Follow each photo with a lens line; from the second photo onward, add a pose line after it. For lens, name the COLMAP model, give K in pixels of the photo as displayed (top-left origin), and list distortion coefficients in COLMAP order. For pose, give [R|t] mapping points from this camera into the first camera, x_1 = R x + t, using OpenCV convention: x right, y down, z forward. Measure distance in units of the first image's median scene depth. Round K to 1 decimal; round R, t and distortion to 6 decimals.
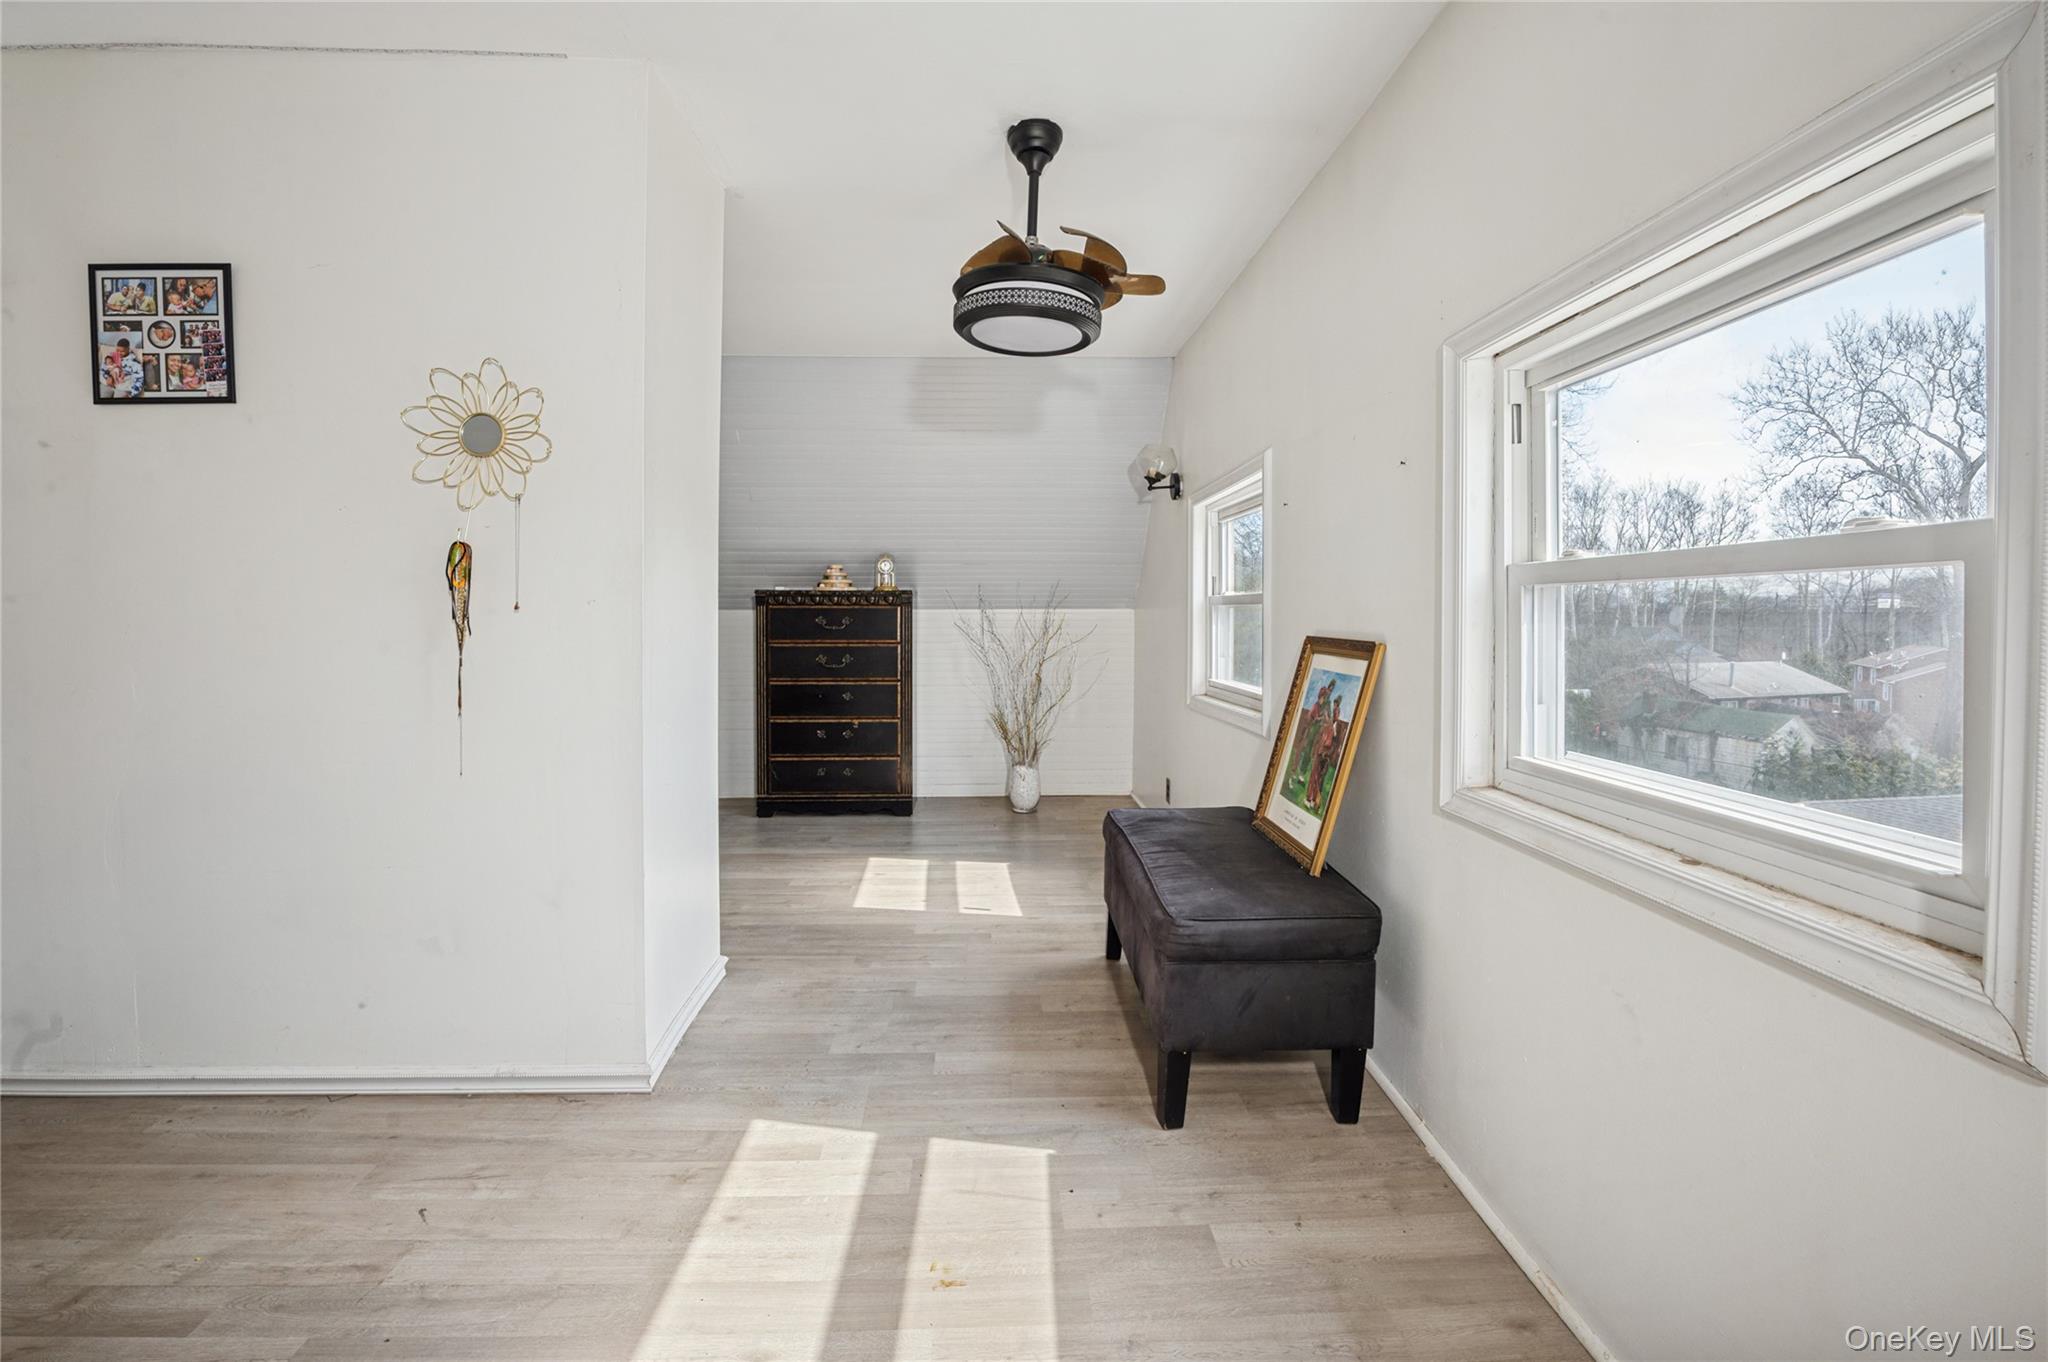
lens RADIAL K [[831.9, 0, 1024.8], [0, 831.9, 621.8], [0, 0, 1]] dist [0.000158, -0.000014]
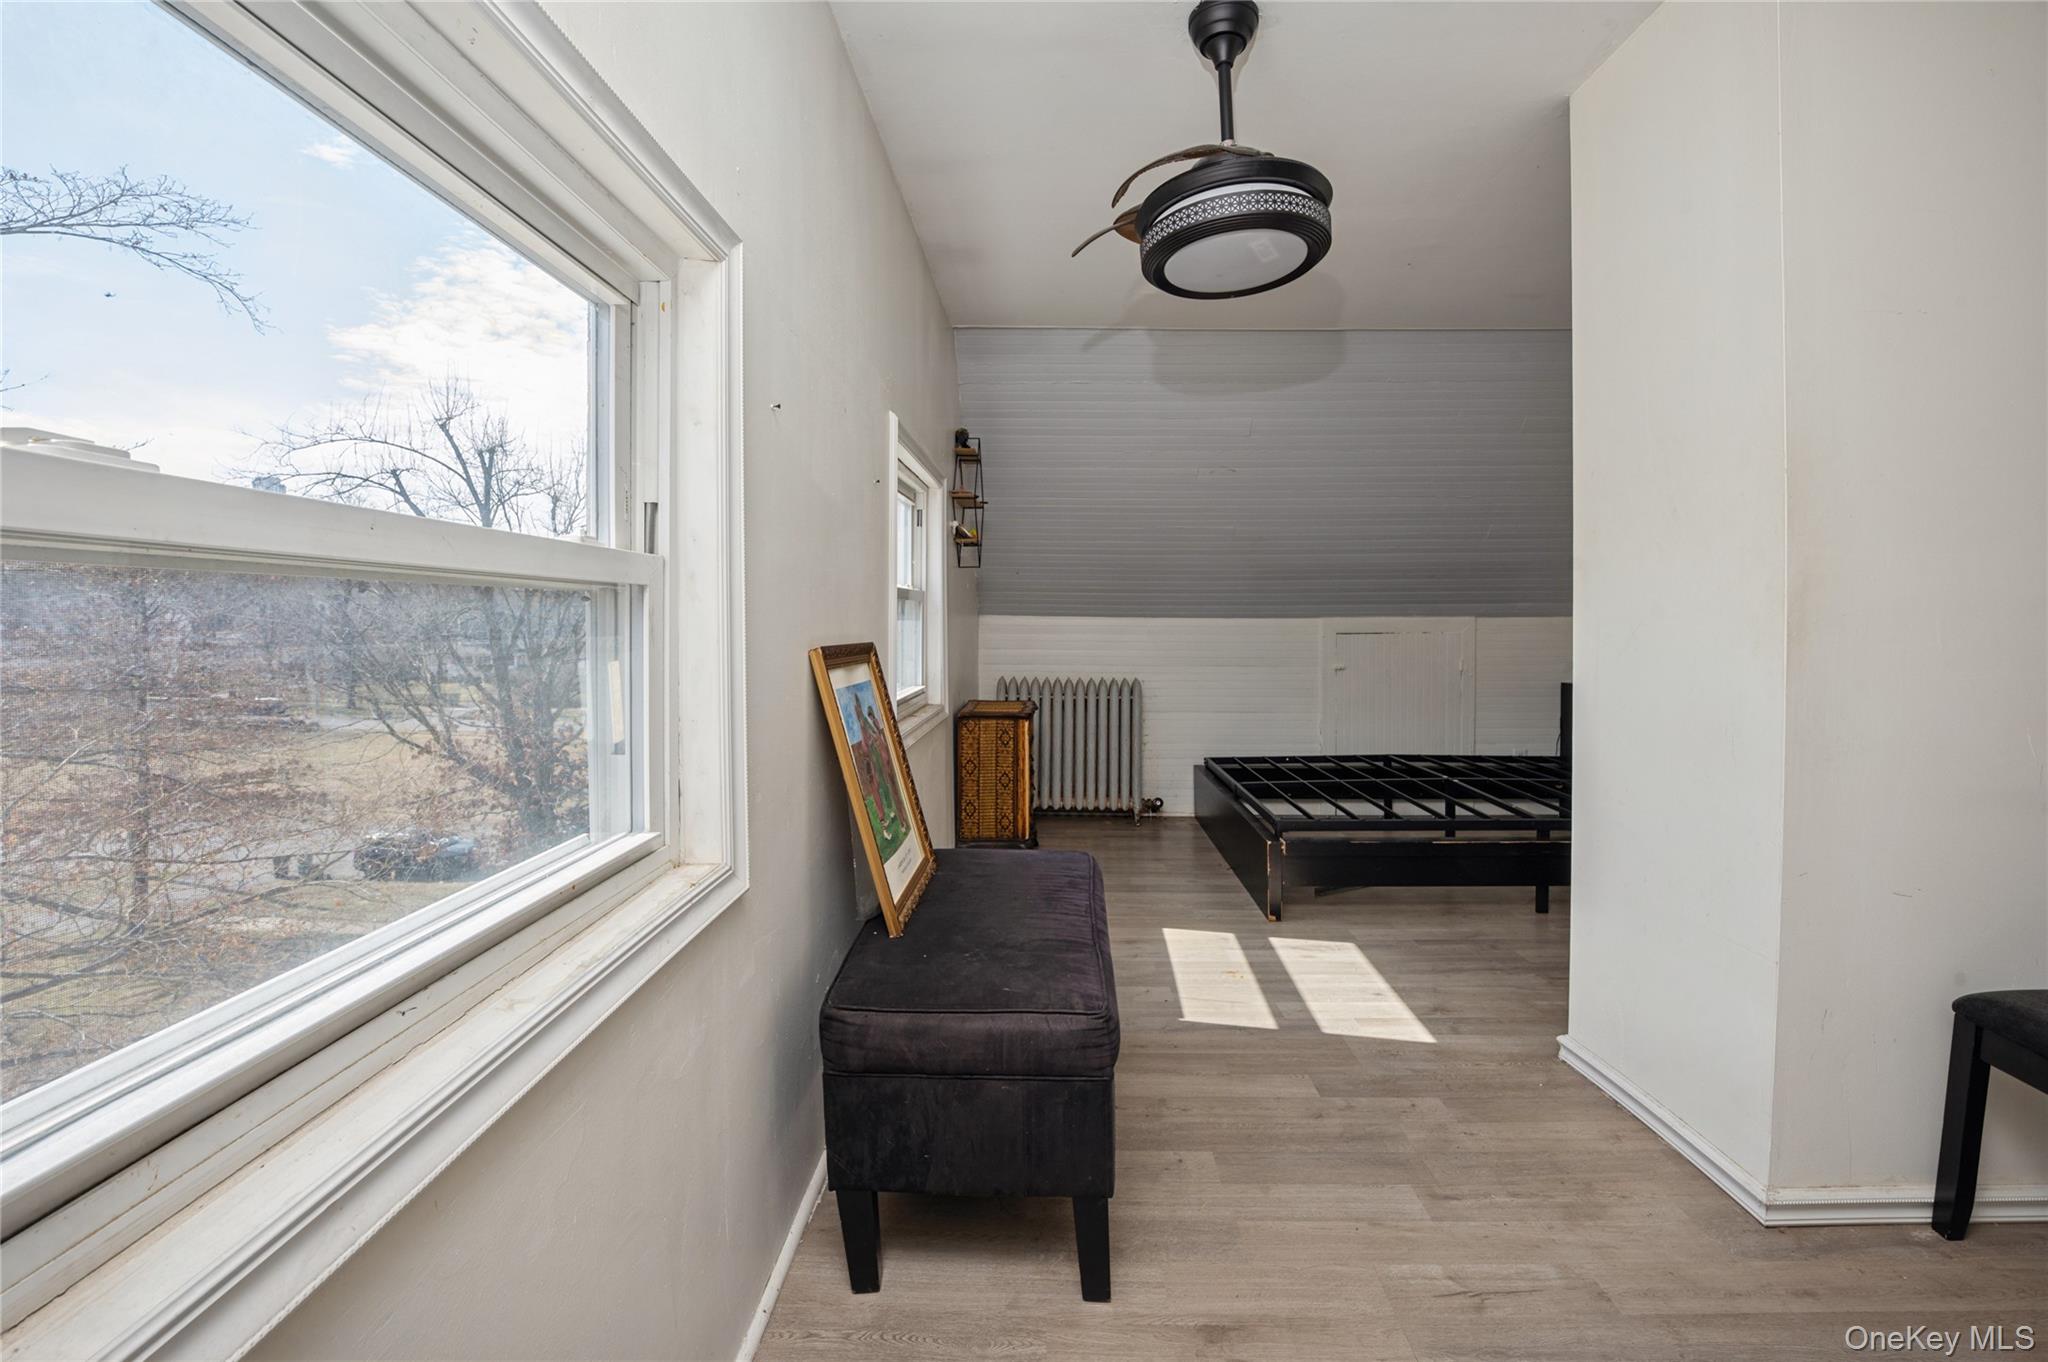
lens RADIAL K [[831.9, 0, 1024.8], [0, 831.9, 621.8], [0, 0, 1]] dist [0.000158, -0.000014]
pose [[-0.996107, -0.003584, 0.088078, 0.168417], [-0.001900, 0.999814, 0.019189, -0.025666], [-0.088130, 0.018947, -0.995929, 2.358020]]
